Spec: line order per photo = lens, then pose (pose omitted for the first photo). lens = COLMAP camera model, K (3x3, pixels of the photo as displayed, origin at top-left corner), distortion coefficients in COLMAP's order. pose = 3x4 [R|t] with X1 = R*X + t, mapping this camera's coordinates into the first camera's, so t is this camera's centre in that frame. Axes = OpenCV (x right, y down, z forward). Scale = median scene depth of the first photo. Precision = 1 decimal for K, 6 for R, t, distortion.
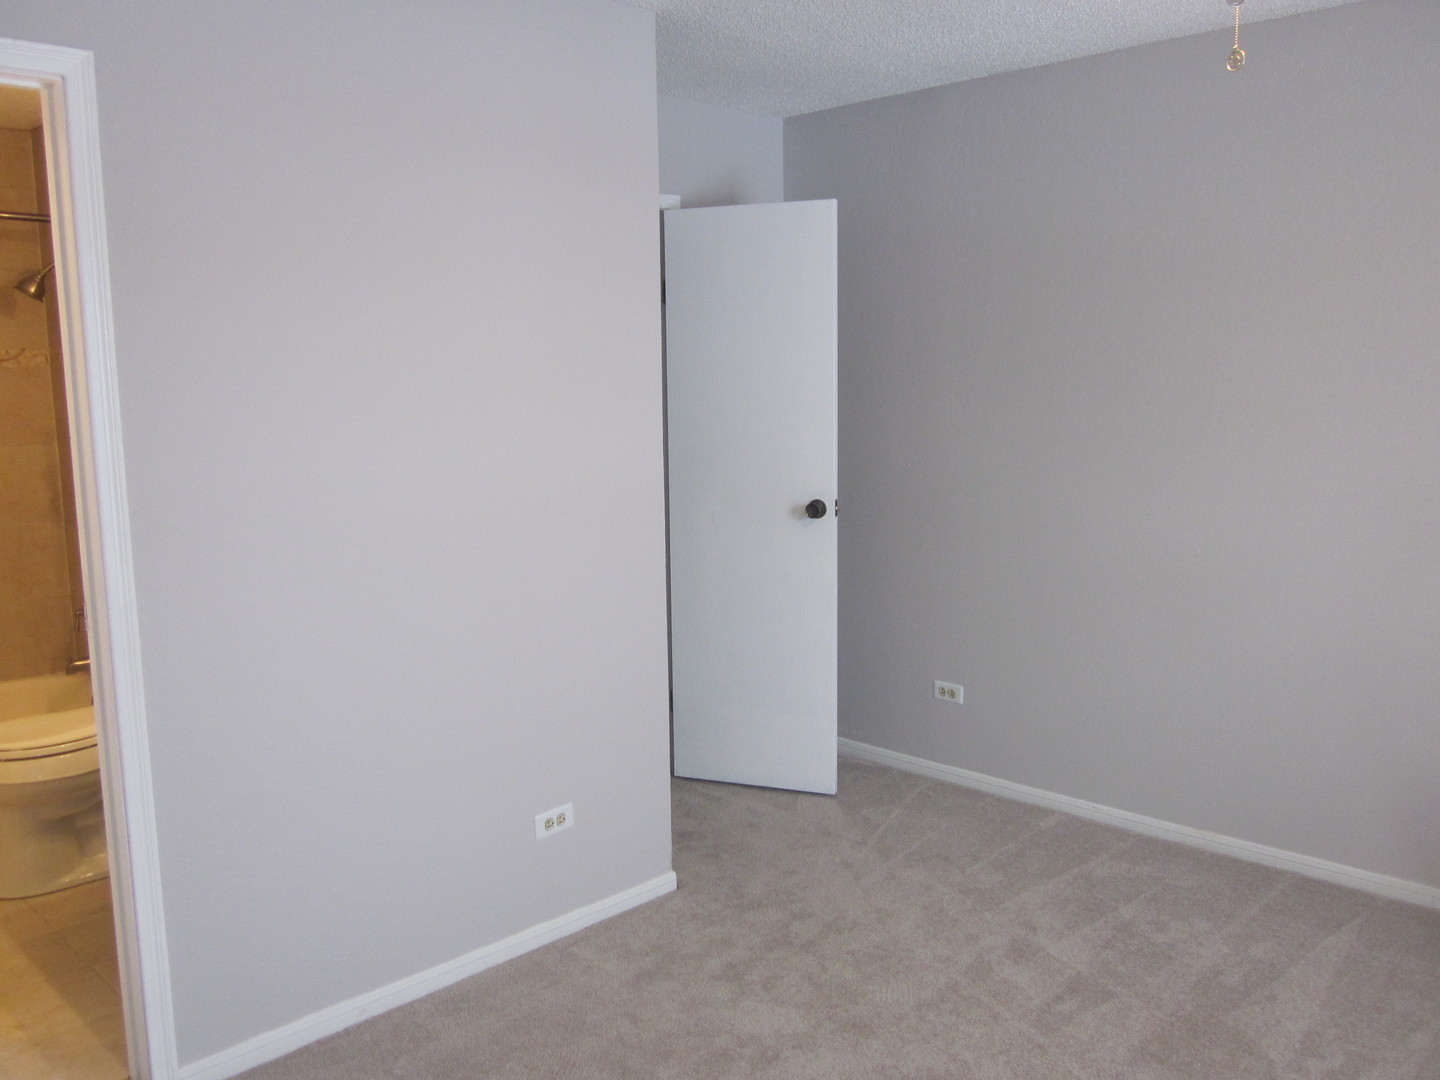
lens RADIAL K [[1218.1, 0, 721.2], [0, 1218.1, 543.4], [0, 0, 1]] dist [-0.034949, 0.011402]
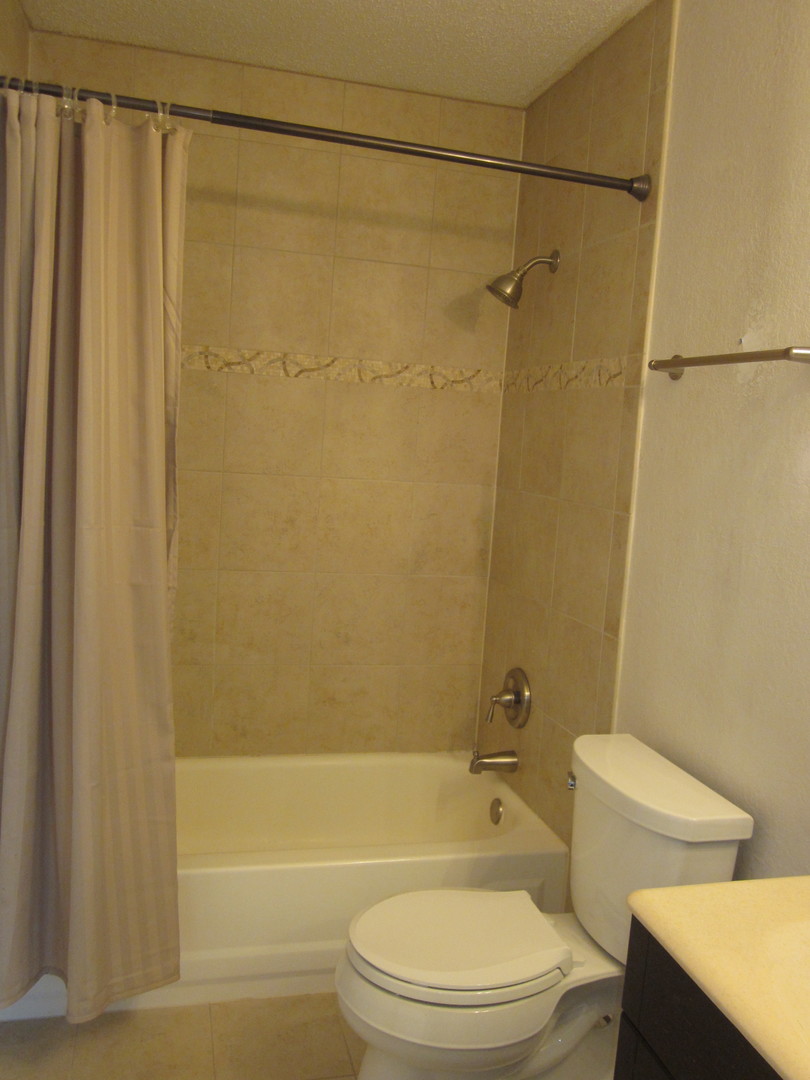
lens RADIAL K [[913.6, 0, 405.2], [0, 913.6, 539.2], [0, 0, 1]] dist [-0.034949, 0.011402]
pose [[0.854774, 0.134867, -0.501171, -0.290662], [-0.147330, 0.988976, 0.014858, -0.047512], [0.497650, 0.061138, 0.865221, 0.435489]]
